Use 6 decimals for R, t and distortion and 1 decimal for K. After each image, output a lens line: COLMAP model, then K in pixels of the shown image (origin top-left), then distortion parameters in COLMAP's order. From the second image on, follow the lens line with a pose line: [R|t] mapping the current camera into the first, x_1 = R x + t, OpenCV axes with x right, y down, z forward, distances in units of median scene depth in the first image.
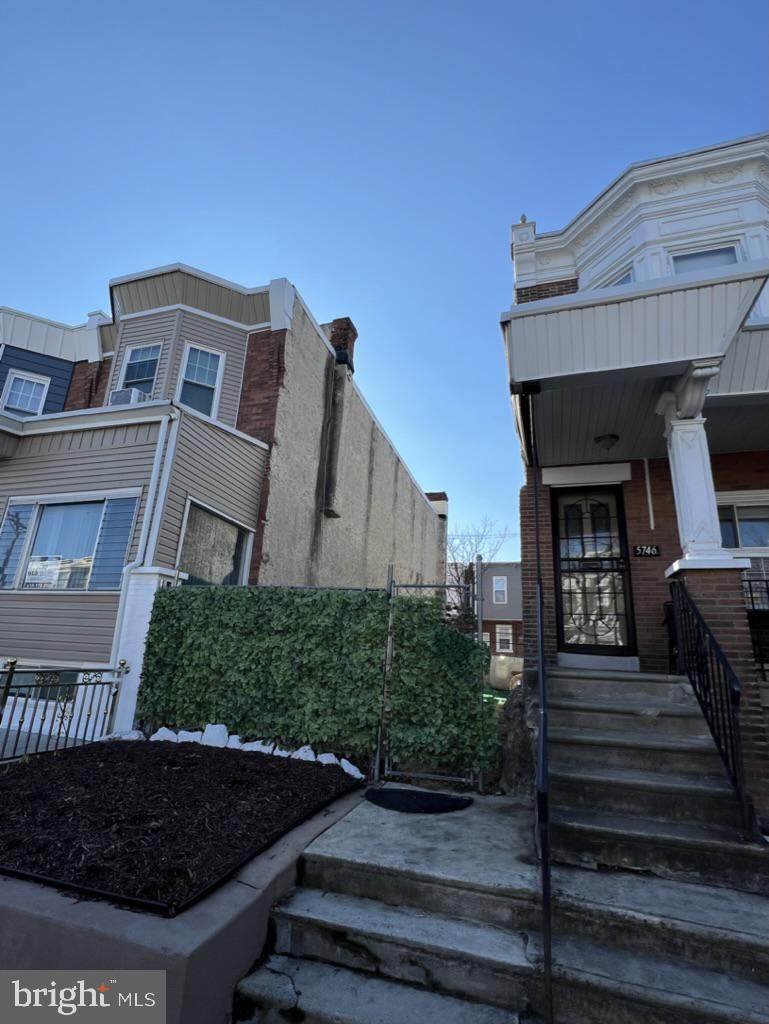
lens RADIAL K [[500.9, 0, 380.3], [0, 500.9, 514.8], [0, 0, 1]] dist [-0.006120, -0.000217]
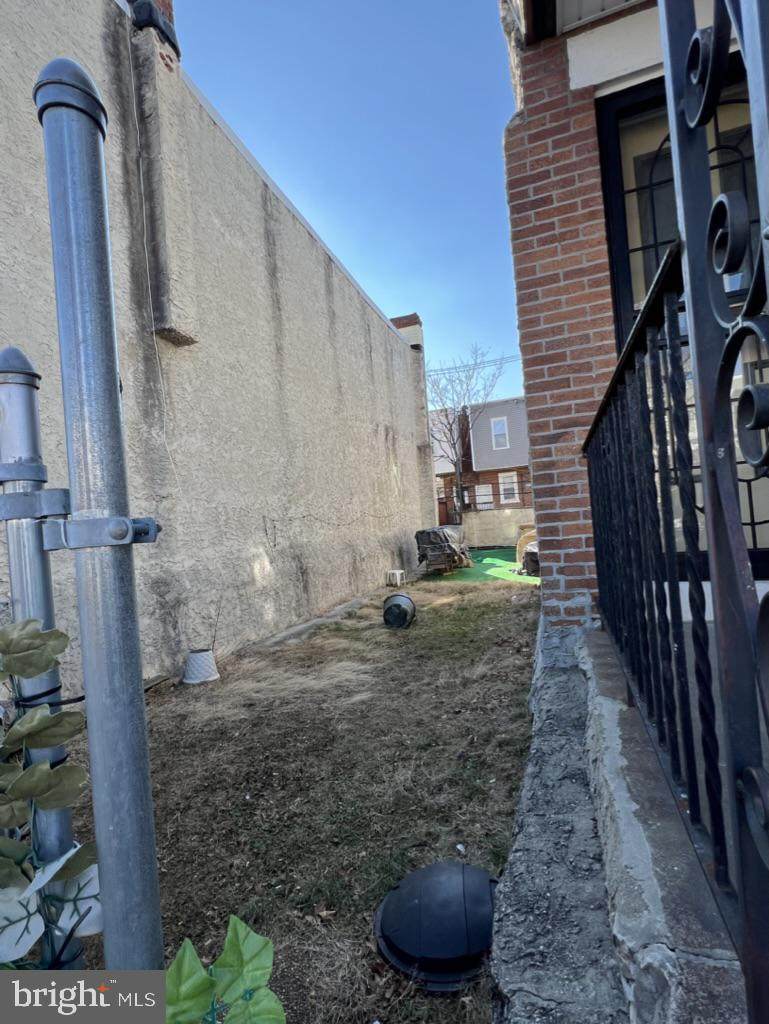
lens RADIAL K [[500.9, 0, 380.3], [0, 500.9, 514.8], [0, 0, 1]] dist [-0.006120, -0.000217]
pose [[0.990864, -0.132421, -0.025565, 0.166007], [0.134368, 0.953026, 0.271454, 0.095544], [-0.011582, -0.272409, 0.962112, 0.591771]]
